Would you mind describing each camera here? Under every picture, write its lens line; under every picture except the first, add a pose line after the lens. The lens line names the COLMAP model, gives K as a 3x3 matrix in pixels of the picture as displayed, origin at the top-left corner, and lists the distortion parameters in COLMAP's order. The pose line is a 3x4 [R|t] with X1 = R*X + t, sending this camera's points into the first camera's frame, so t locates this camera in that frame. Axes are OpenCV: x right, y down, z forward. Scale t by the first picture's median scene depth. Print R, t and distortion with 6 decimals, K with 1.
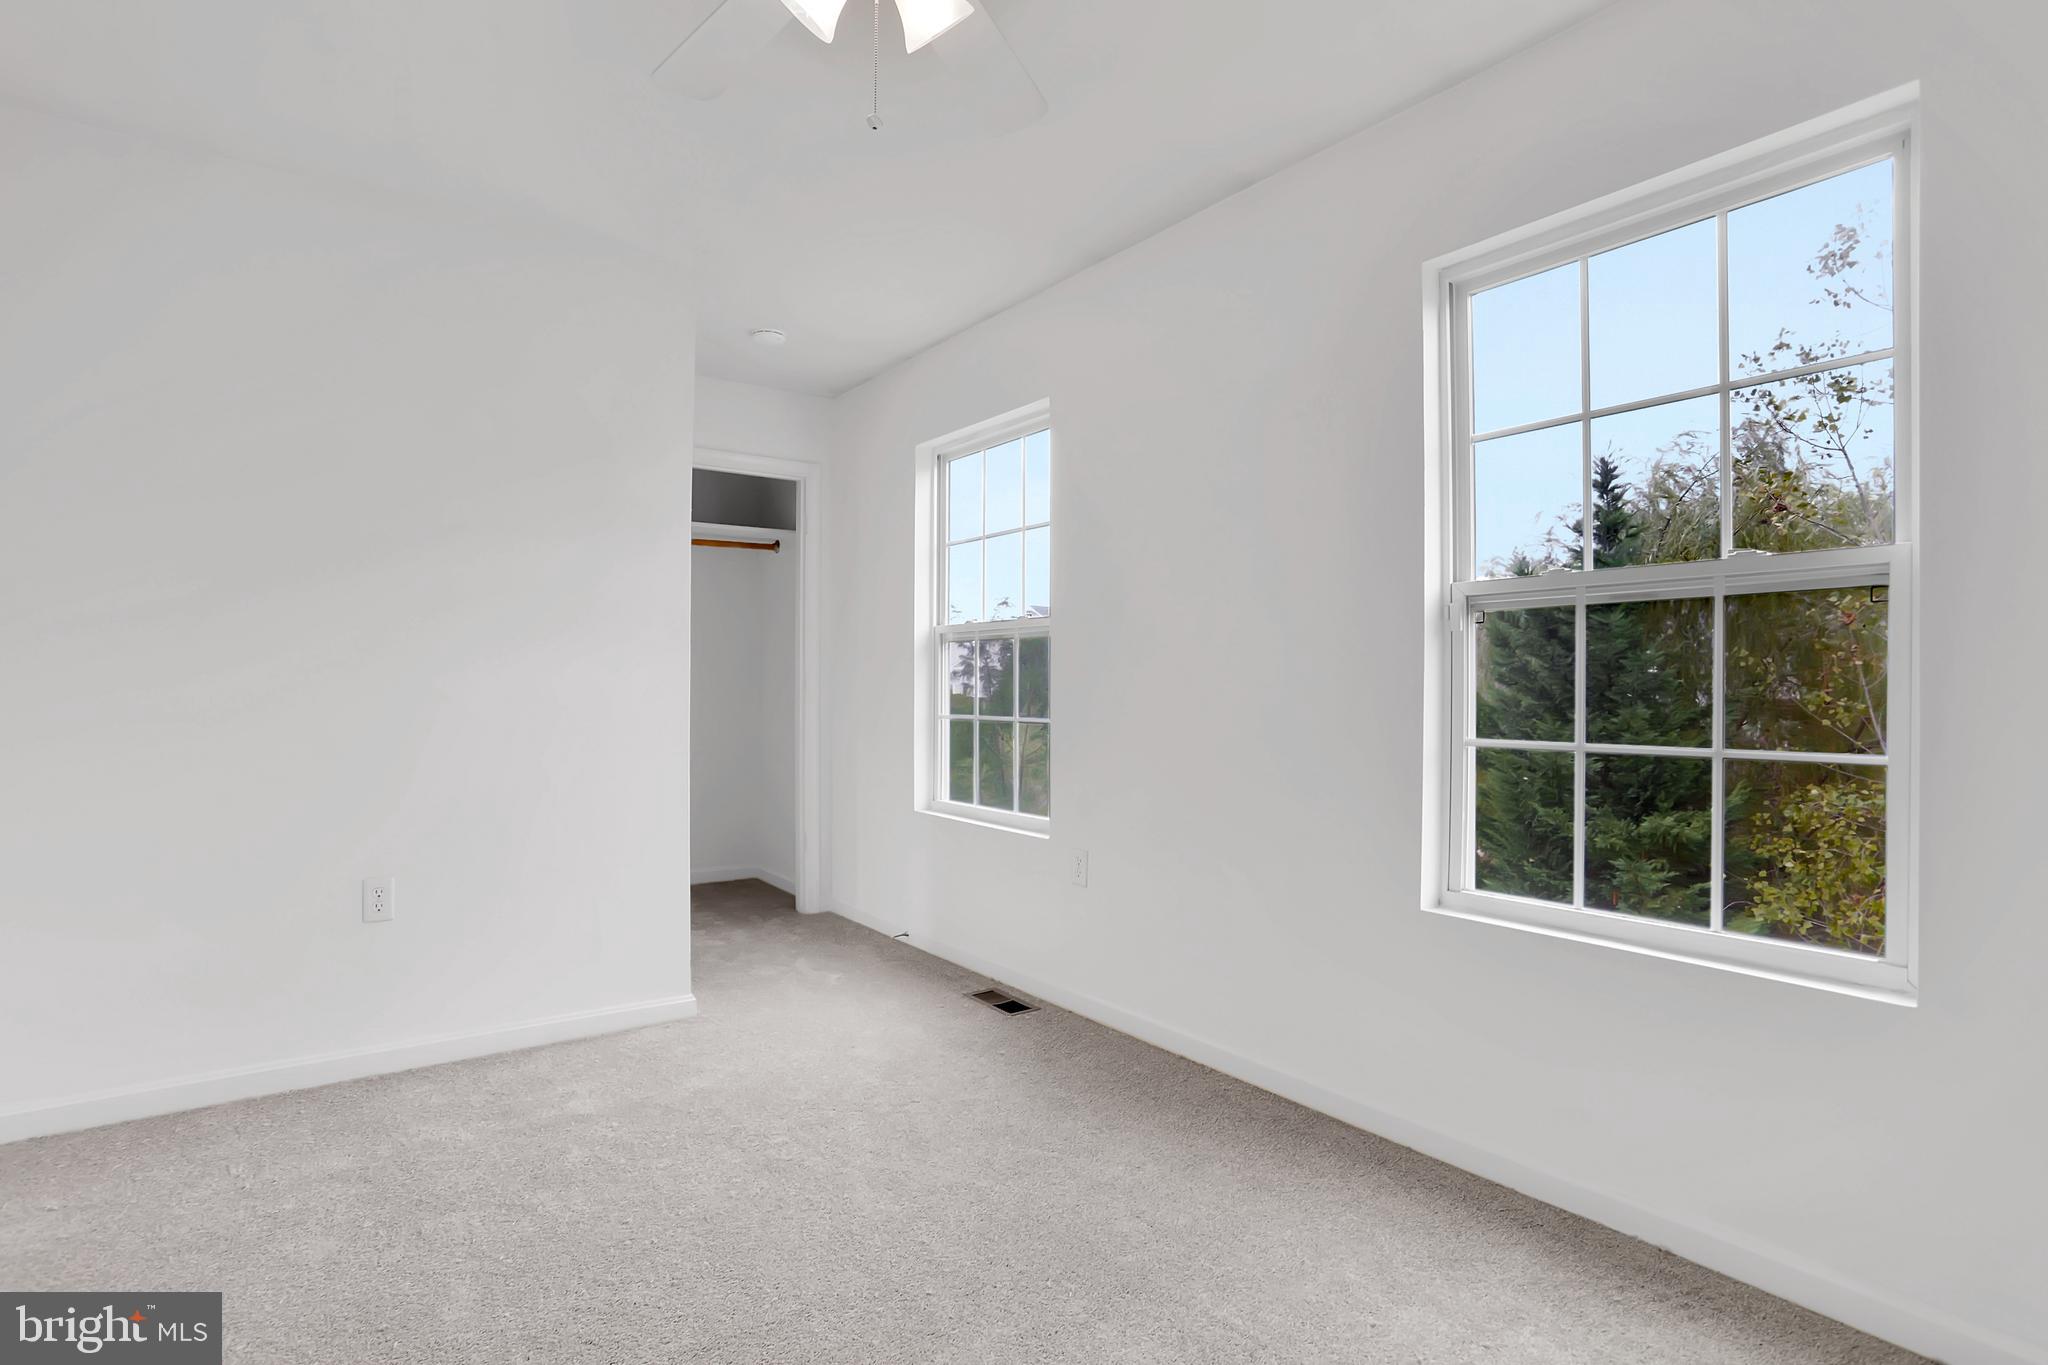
lens RADIAL K [[984.1, 0, 1025.9], [0, 984.1, 701.0], [0, 0, 1]] dist [-0.084982, 0.032069]
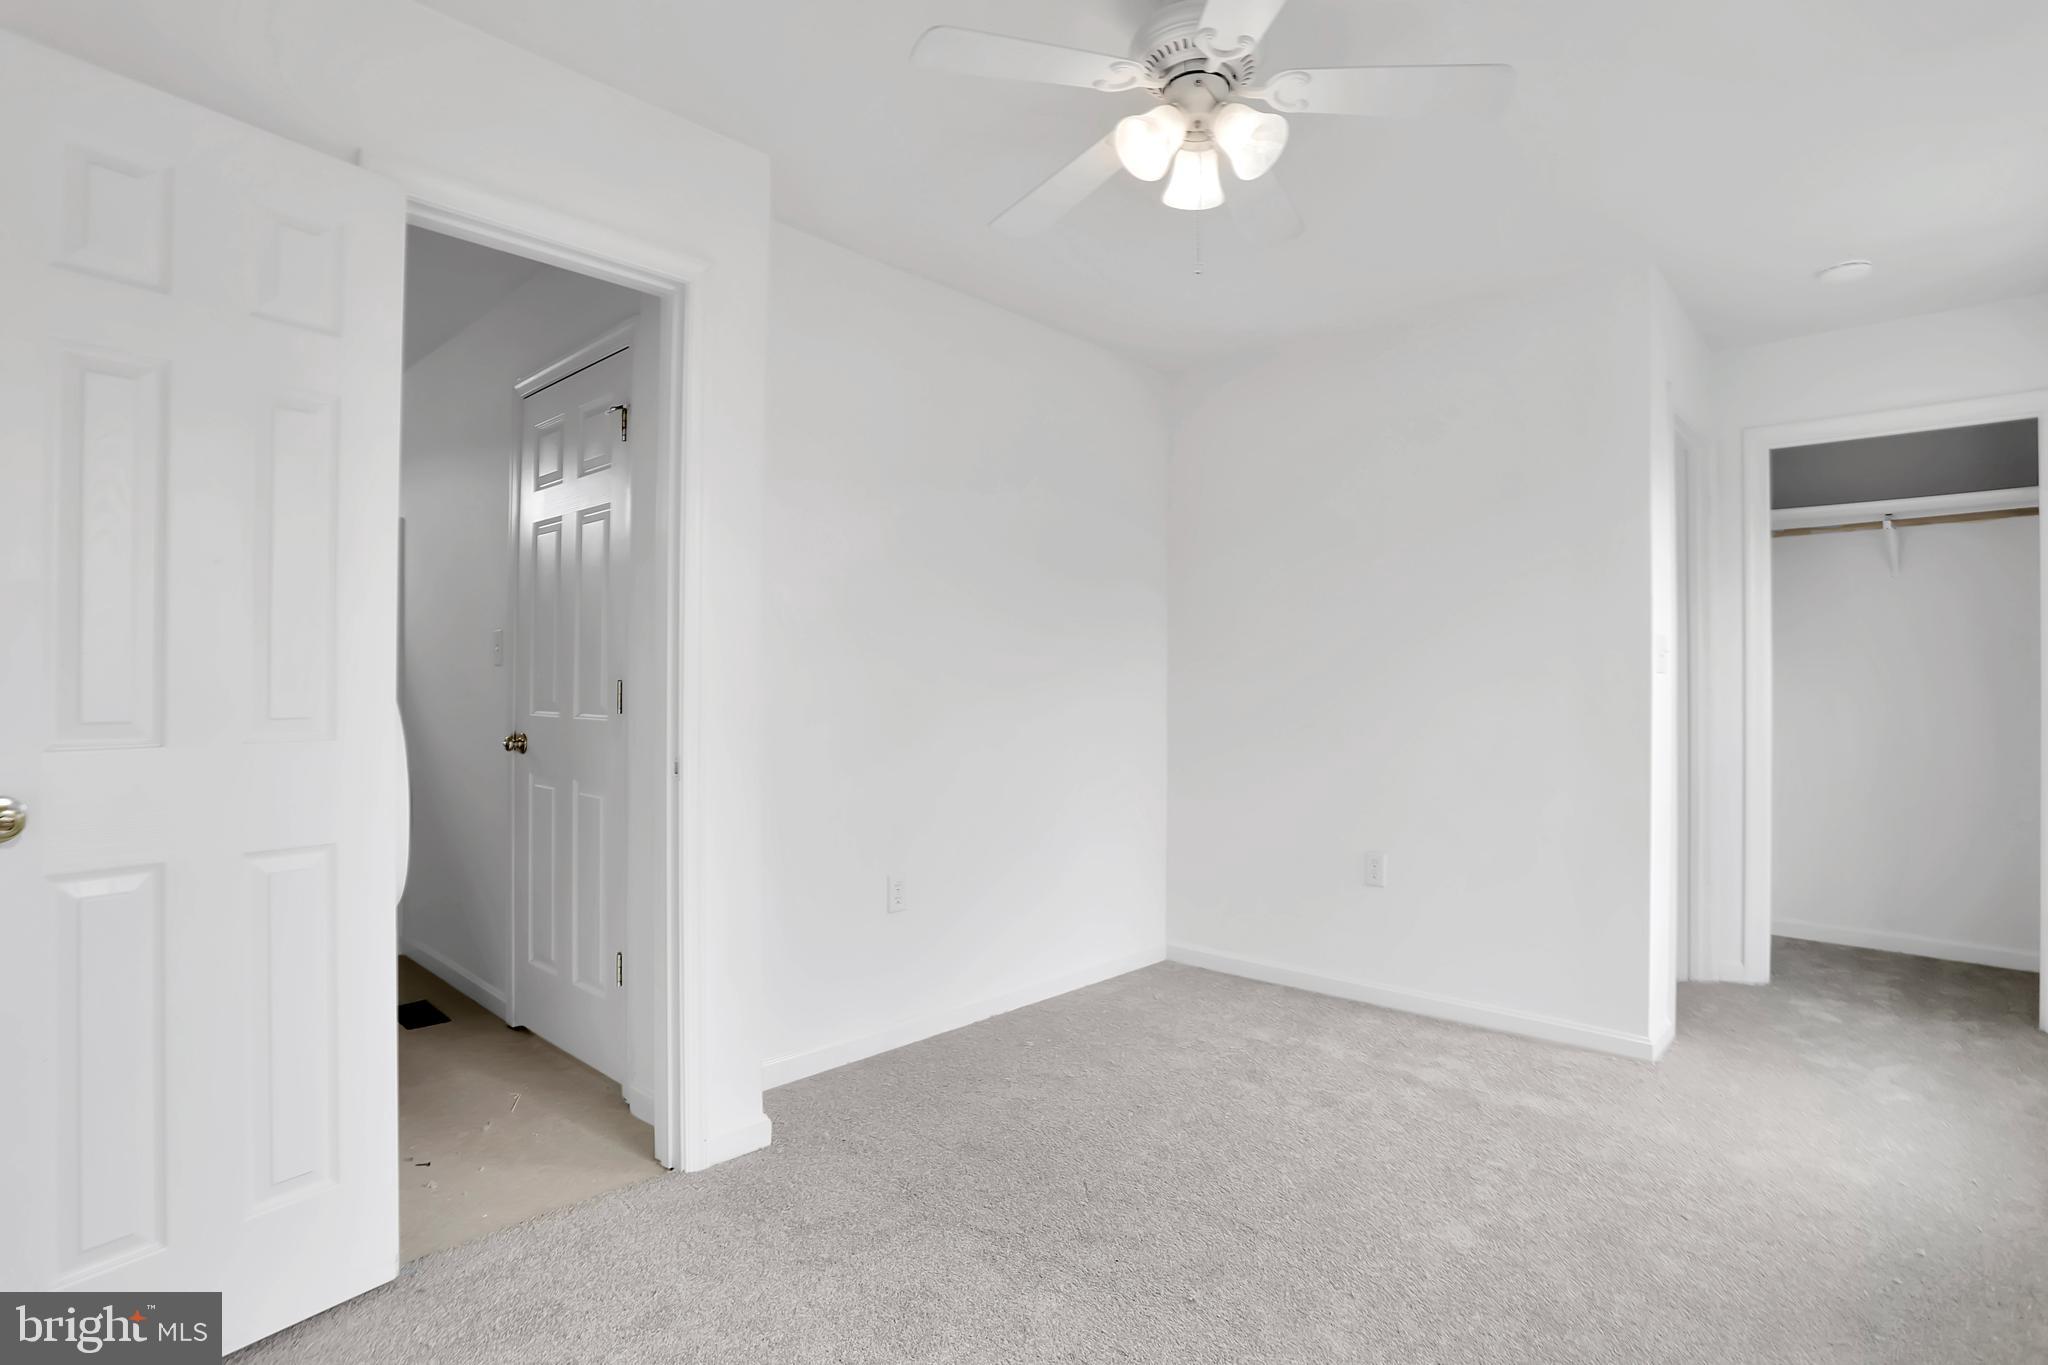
lens RADIAL K [[1011.3, 0, 1024.0], [0, 1011.3, 682.5], [0, 0, 1]] dist [-0.087890, 0.035453]
pose [[0.177535, -0.007867, -0.984083, 0.442298], [-0.015466, 0.999822, -0.010783, -0.017916], [0.983993, 0.017135, 0.177381, 0.219364]]
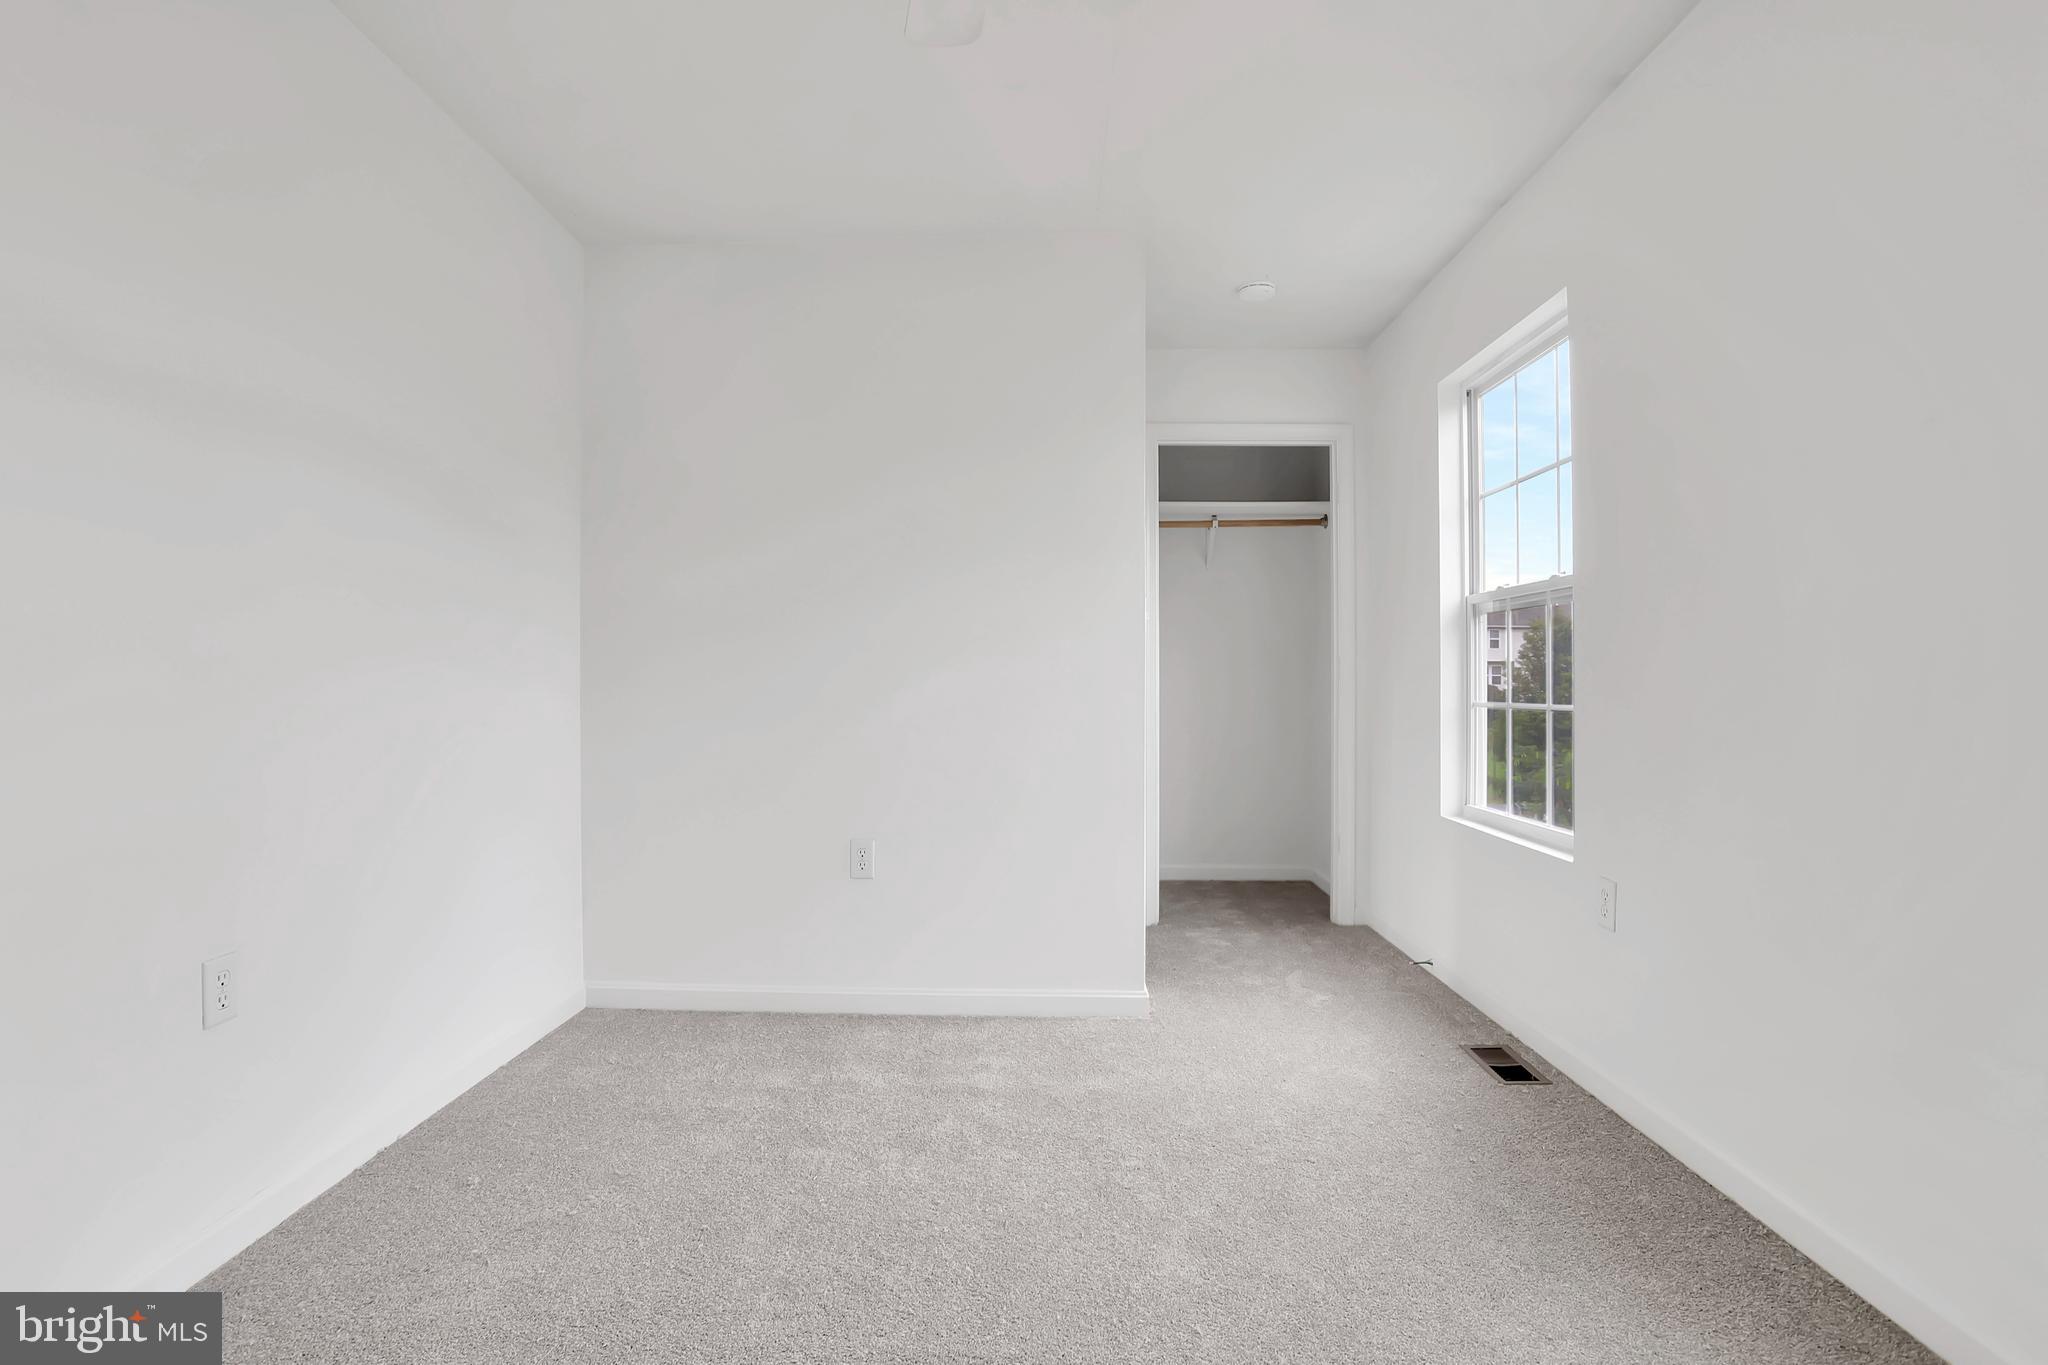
lens RADIAL K [[1011.3, 0, 1024.0], [0, 1011.3, 682.5], [0, 0, 1]] dist [-0.087890, 0.035453]
pose [[0.787709, -0.006086, -0.616018, 0.160451], [-0.002275, 0.999916, -0.012788, 0.010919], [0.616043, 0.011475, 0.787629, 0.133637]]
